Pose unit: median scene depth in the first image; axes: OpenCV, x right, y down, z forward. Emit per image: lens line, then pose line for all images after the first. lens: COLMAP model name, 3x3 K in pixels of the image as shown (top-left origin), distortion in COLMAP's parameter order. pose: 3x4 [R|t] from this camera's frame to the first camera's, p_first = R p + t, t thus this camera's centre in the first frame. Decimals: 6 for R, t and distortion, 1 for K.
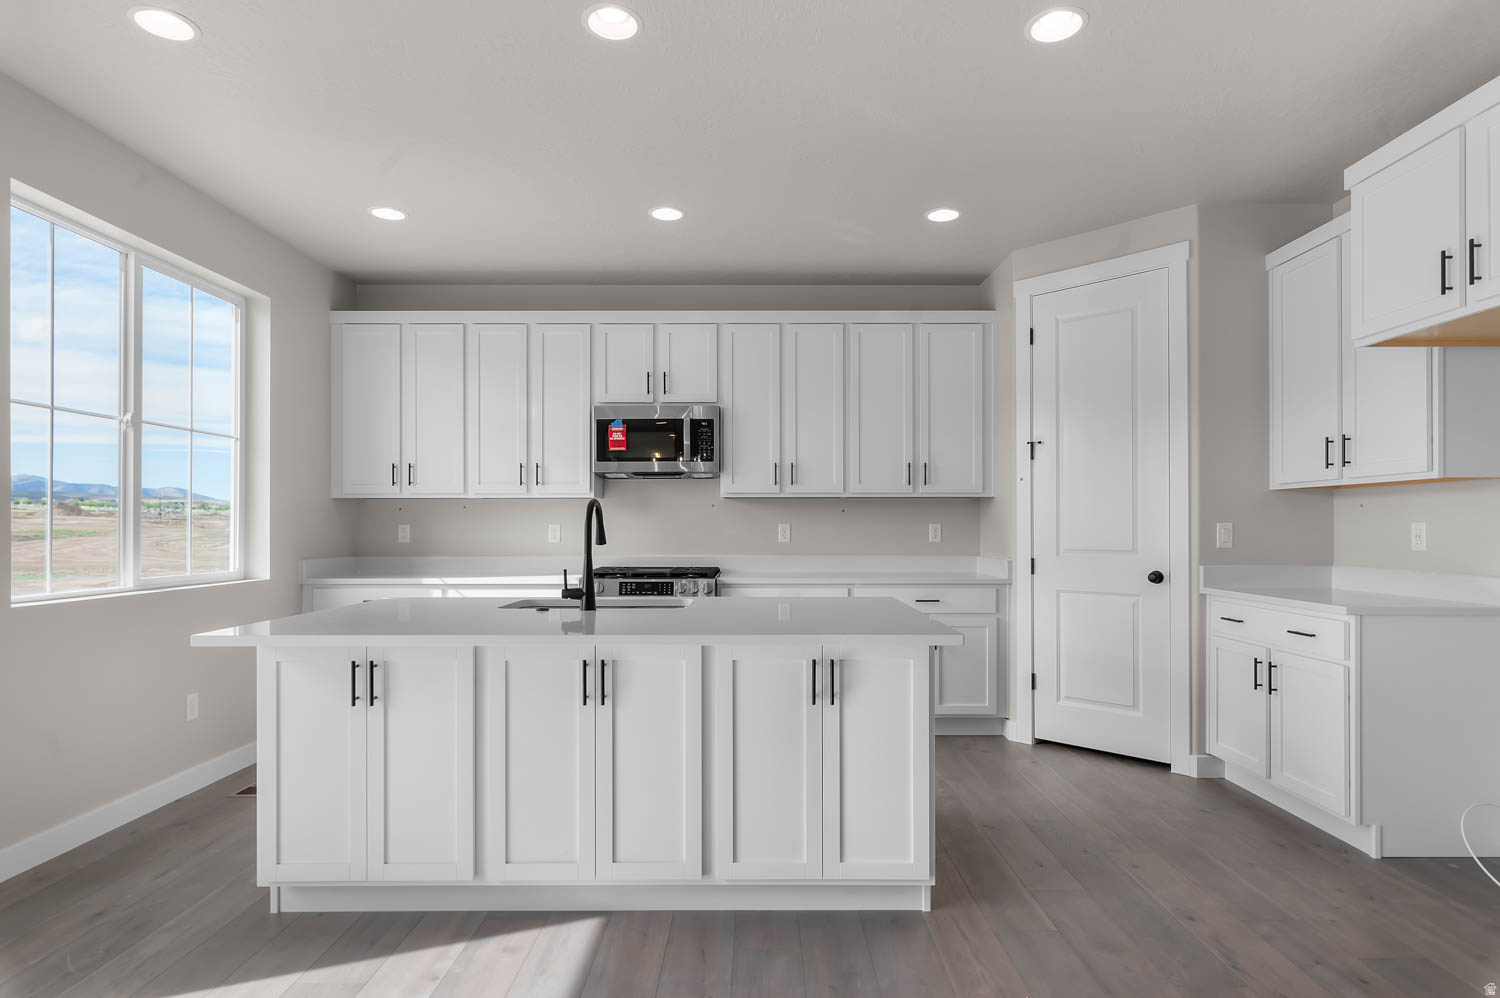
lens RADIAL K [[809.6, 0, 753.0], [0, 809.6, 522.4], [0, 0, 1]] dist [0.000270, 0.000143]
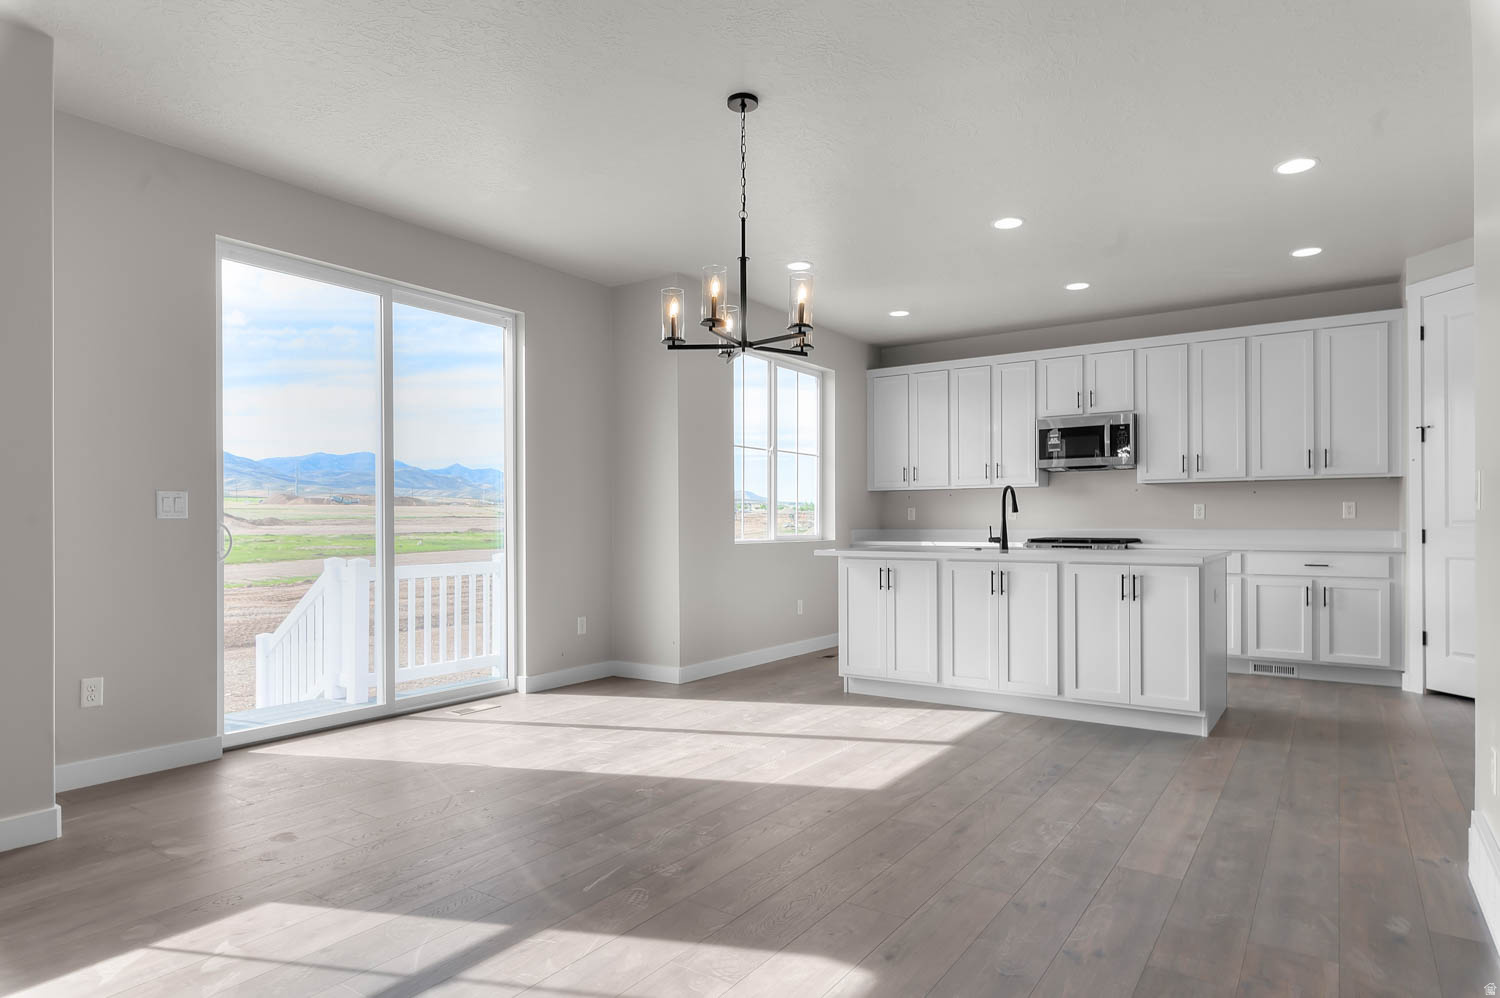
lens RADIAL K [[847.0, 0, 770.5], [0, 847.0, 525.1], [0, 0, 1]] dist [0.000920, 0.000178]
pose [[0.831713, -0.000178, -0.555206, 0.229958], [0.003589, 0.999981, 0.005056, 0.027216], [0.555195, -0.006198, 0.831697, -0.462620]]
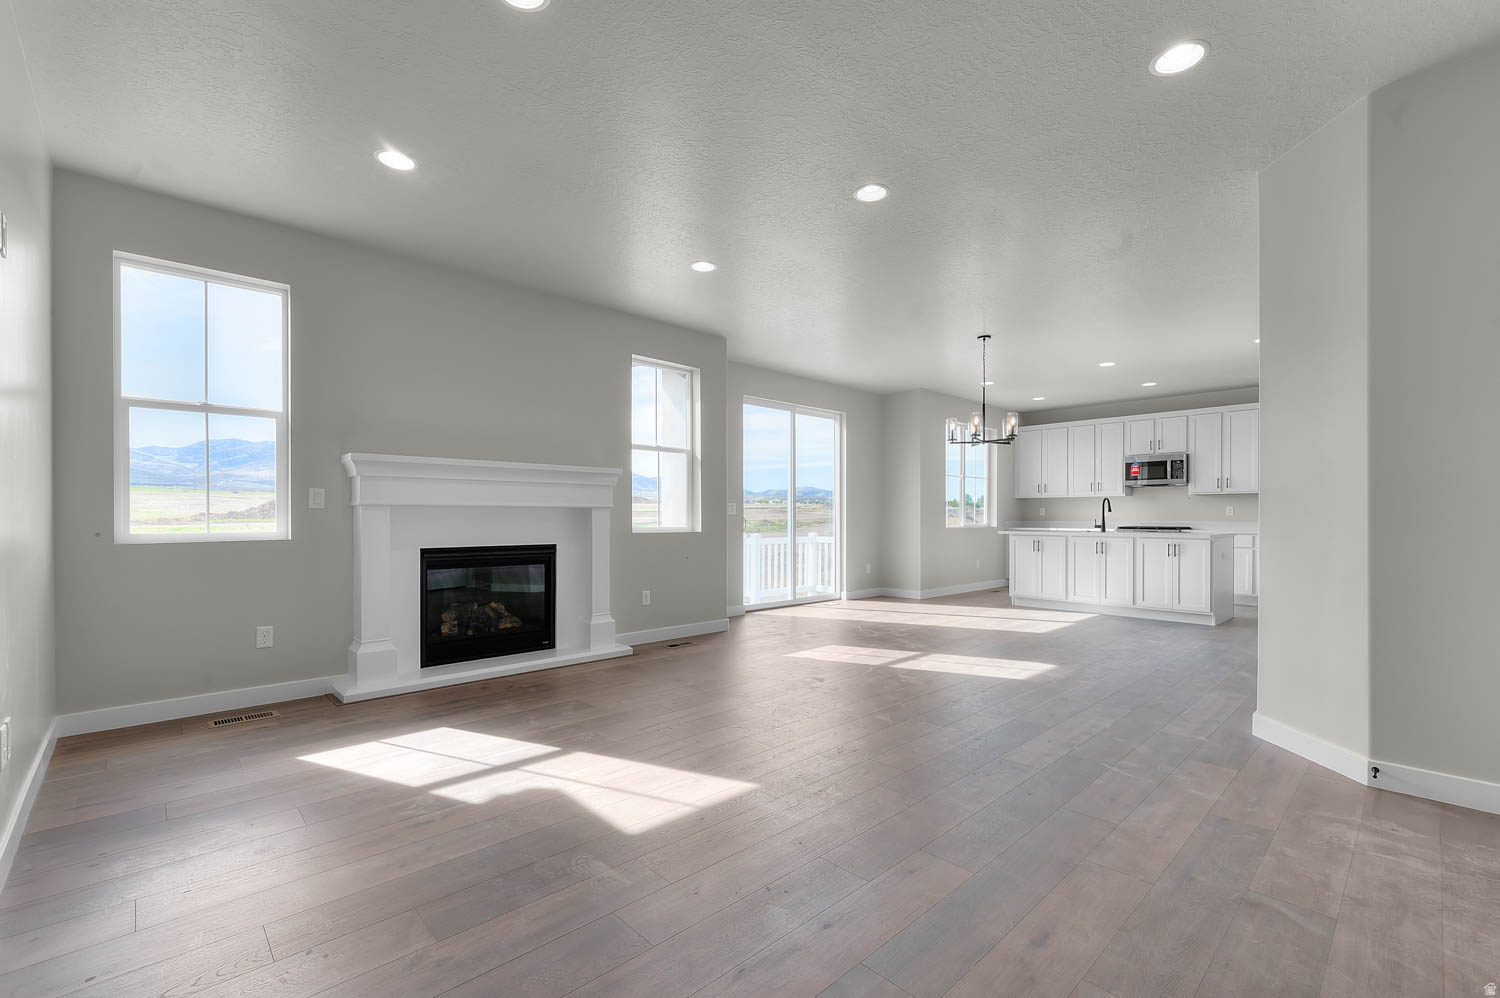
lens RADIAL K [[646.8, 0, 755.9], [0, 646.8, 522.5], [0, 0, 1]] dist [-0.000615, -0.000282]
pose [[0.691259, 0.008247, -0.722560, 0.428343], [0.000175, 0.999933, 0.011580, 0.024973], [0.722607, -0.008131, 0.691211, -1.090903]]
